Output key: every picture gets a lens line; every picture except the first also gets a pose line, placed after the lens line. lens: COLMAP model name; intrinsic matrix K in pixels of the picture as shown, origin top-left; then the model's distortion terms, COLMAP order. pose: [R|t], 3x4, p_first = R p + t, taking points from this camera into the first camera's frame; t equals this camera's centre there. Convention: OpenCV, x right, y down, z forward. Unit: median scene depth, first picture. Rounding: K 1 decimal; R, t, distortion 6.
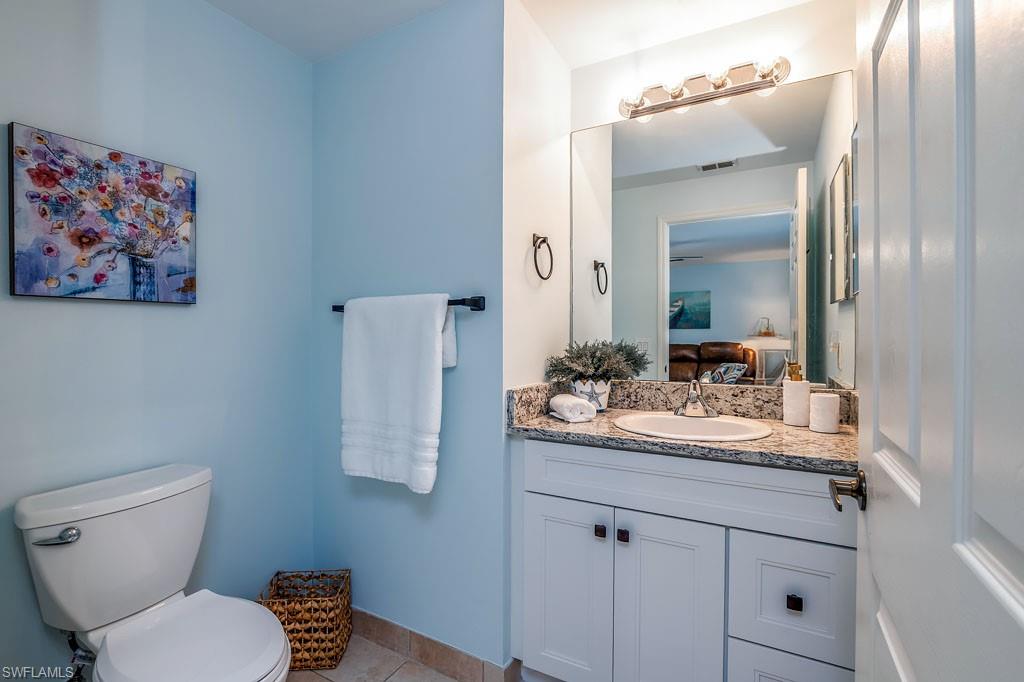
lens RADIAL K [[458.6, 0, 497.8], [0, 458.6, 322.7], [0, 0, 1]] dist [-0.009726, 0.000413]
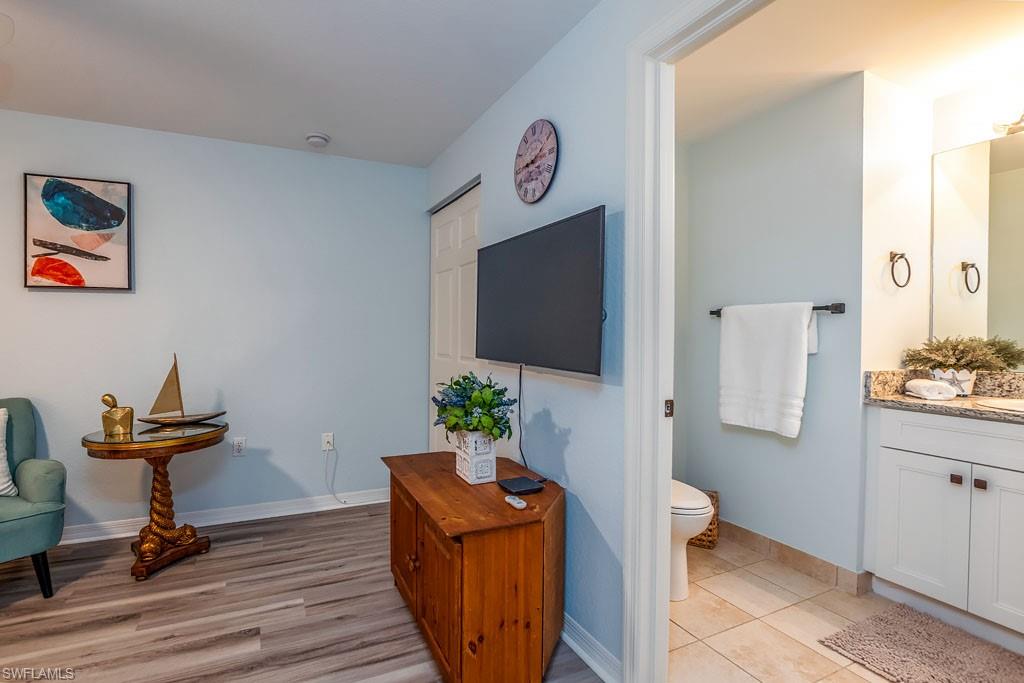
lens RADIAL K [[438.6, 0, 495.6], [0, 438.6, 335.1], [0, 0, 1]] dist [-0.010909, 0.000959]
pose [[0.804890, 0.008169, -0.593368, -0.087700], [0.013769, 0.999379, 0.032437, -0.016727], [0.593265, -0.034278, 0.804277, -0.634563]]
